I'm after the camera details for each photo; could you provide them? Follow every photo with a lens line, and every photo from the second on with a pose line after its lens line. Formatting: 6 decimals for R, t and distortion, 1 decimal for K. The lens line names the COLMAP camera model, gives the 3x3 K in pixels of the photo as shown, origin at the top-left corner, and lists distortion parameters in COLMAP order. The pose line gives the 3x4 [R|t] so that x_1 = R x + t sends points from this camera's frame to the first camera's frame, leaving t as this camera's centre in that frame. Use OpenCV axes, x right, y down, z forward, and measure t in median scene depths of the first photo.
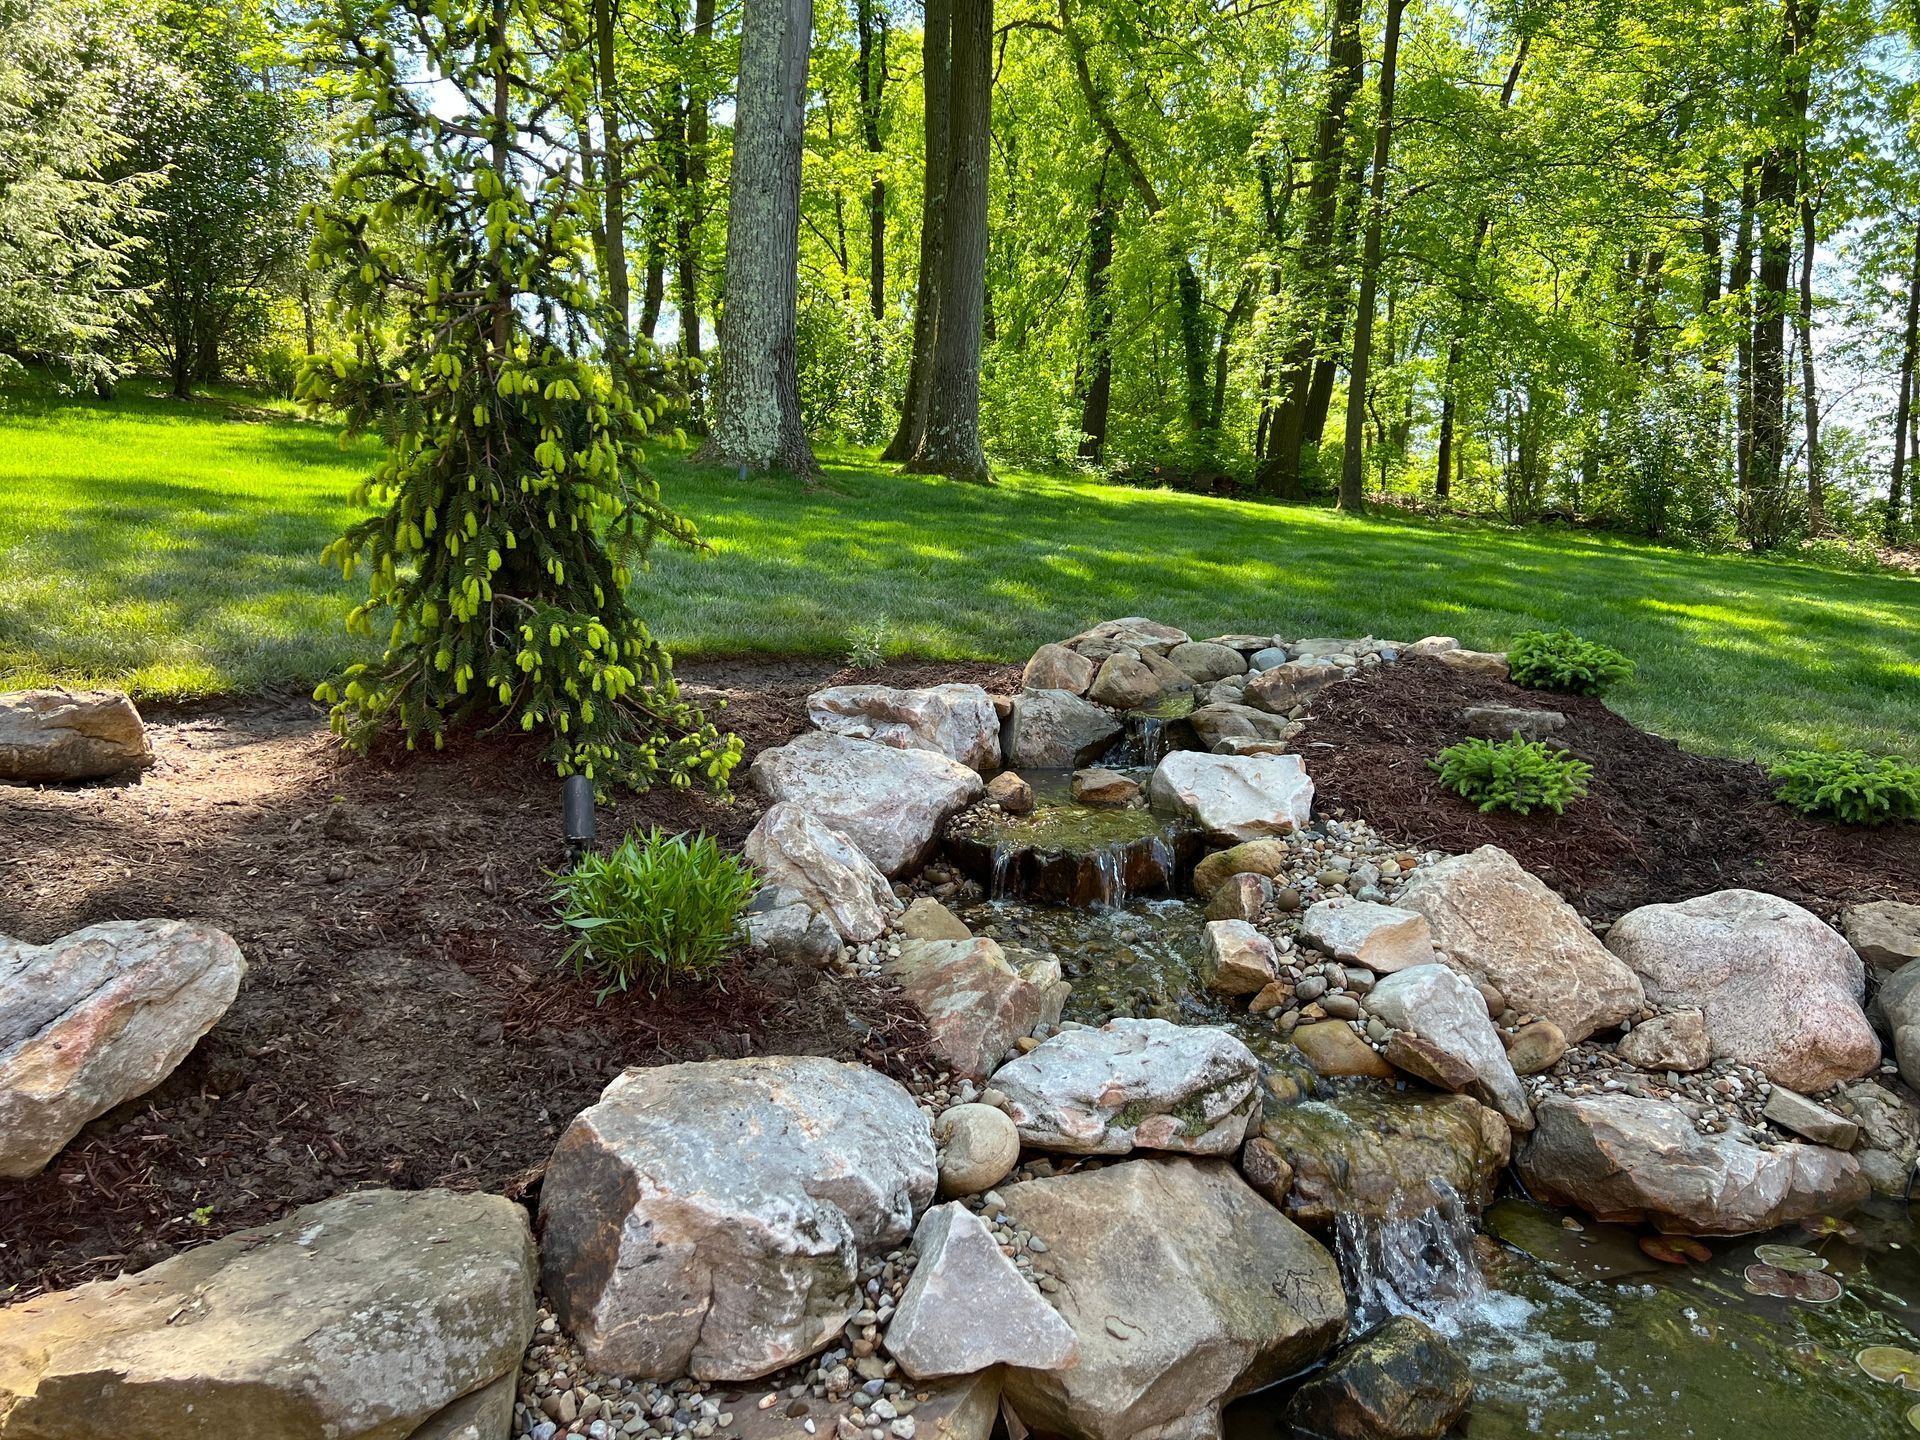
lens RADIAL K [[1461.9, 0, 956.3], [0, 1461.9, 717.6], [0, 0, 1]] dist [0.063913, -0.075162]
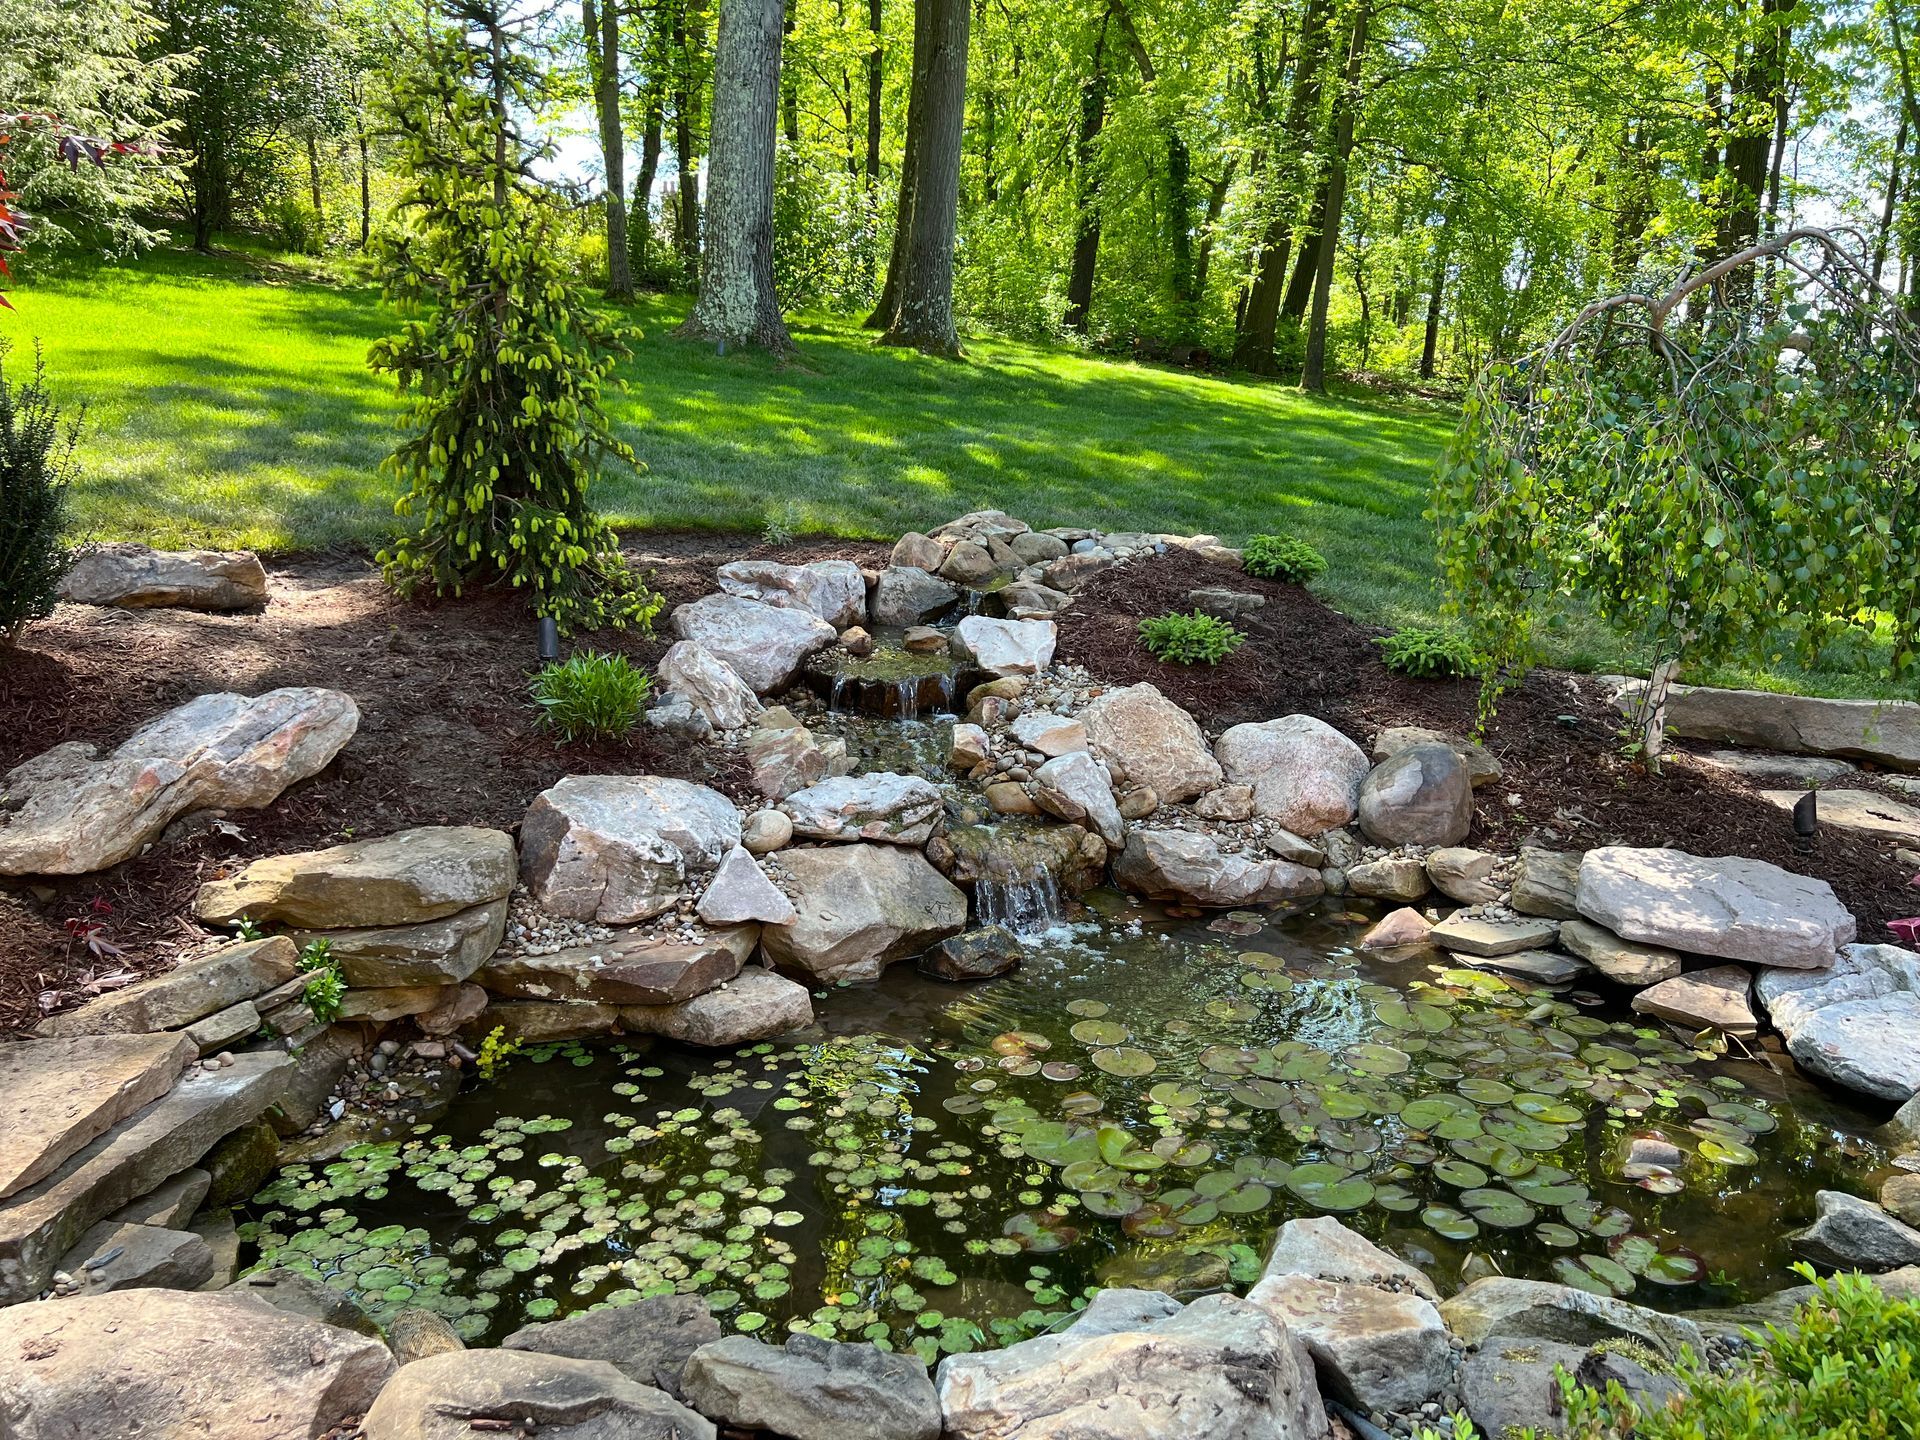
lens RADIAL K [[1461.9, 0, 981.0], [0, 1461.9, 720.3], [0, 0, 1]] dist [0.063913, -0.075162]
pose [[0.999388, 0.031293, 0.015611, 0.161051], [-0.032700, 0.994451, 0.099990, -0.020676], [-0.012395, -0.100440, 0.994866, -0.511477]]
